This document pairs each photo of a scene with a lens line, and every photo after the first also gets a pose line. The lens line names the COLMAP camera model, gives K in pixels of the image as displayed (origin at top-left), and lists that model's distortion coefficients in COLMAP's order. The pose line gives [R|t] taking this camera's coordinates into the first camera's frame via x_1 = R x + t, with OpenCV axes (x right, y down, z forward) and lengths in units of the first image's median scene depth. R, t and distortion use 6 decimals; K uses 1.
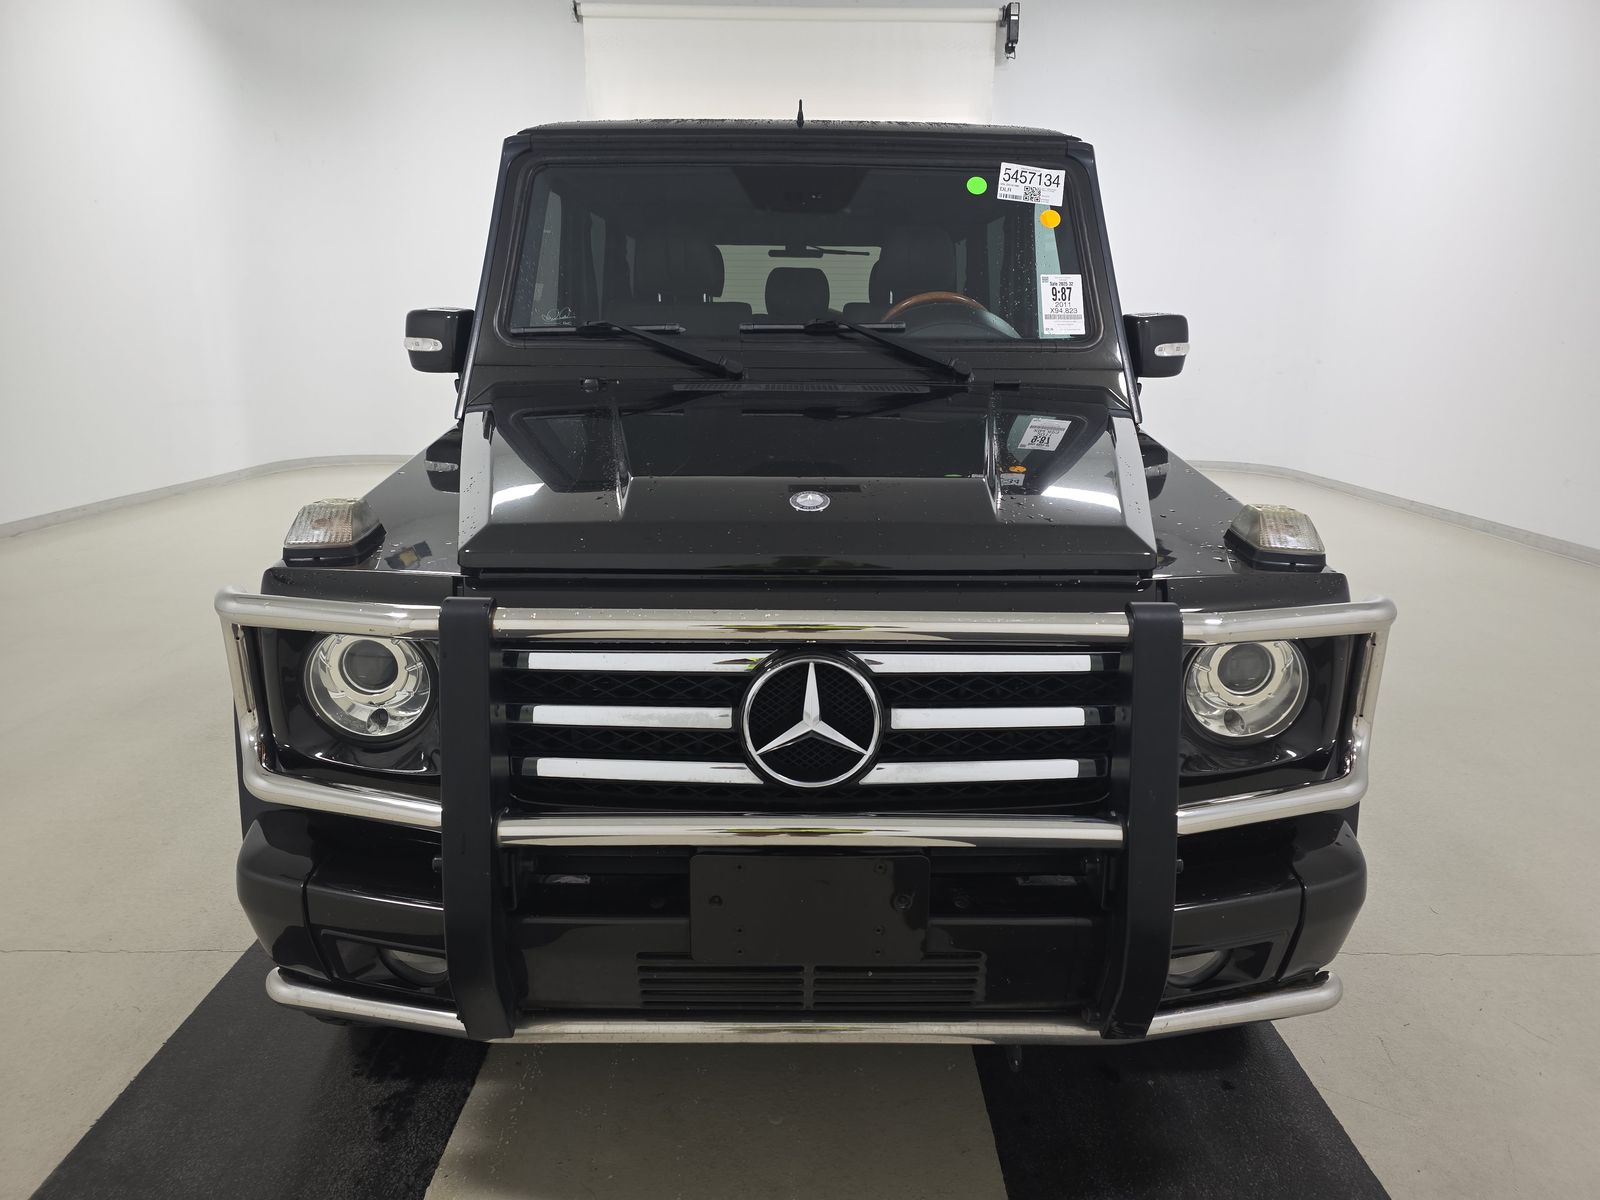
lens RADIAL K [[1085.0, 0, 805.3], [0, 1085.0, 595.3], [0, 0, 1]] dist [0.038746, -0.040823]
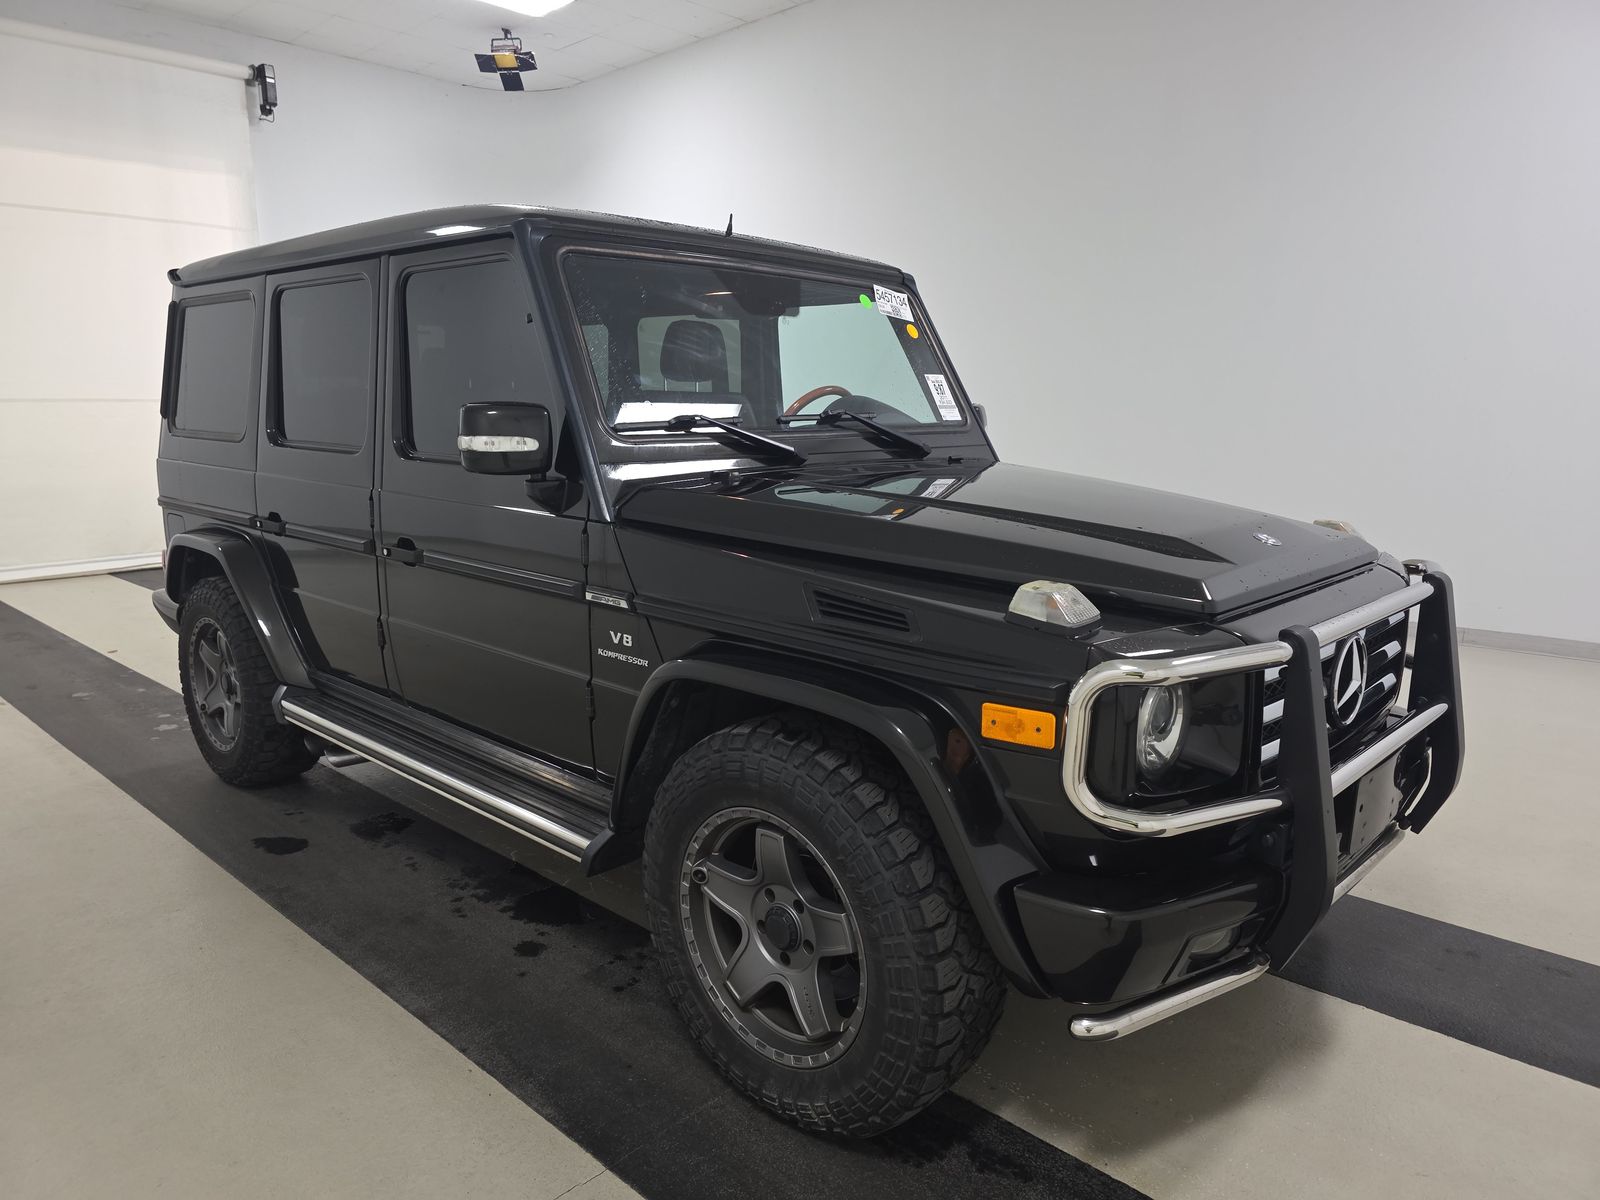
lens RADIAL K [[1085.0, 0, 794.3], [0, 1085.0, 594.0], [0, 0, 1]] dist [0.038746, -0.040823]
pose [[0.693129, -0.131876, 0.708647, -0.790986], [0.174008, 0.984658, 0.013042, -0.077648], [-0.699495, 0.114270, 0.705442, 0.218768]]
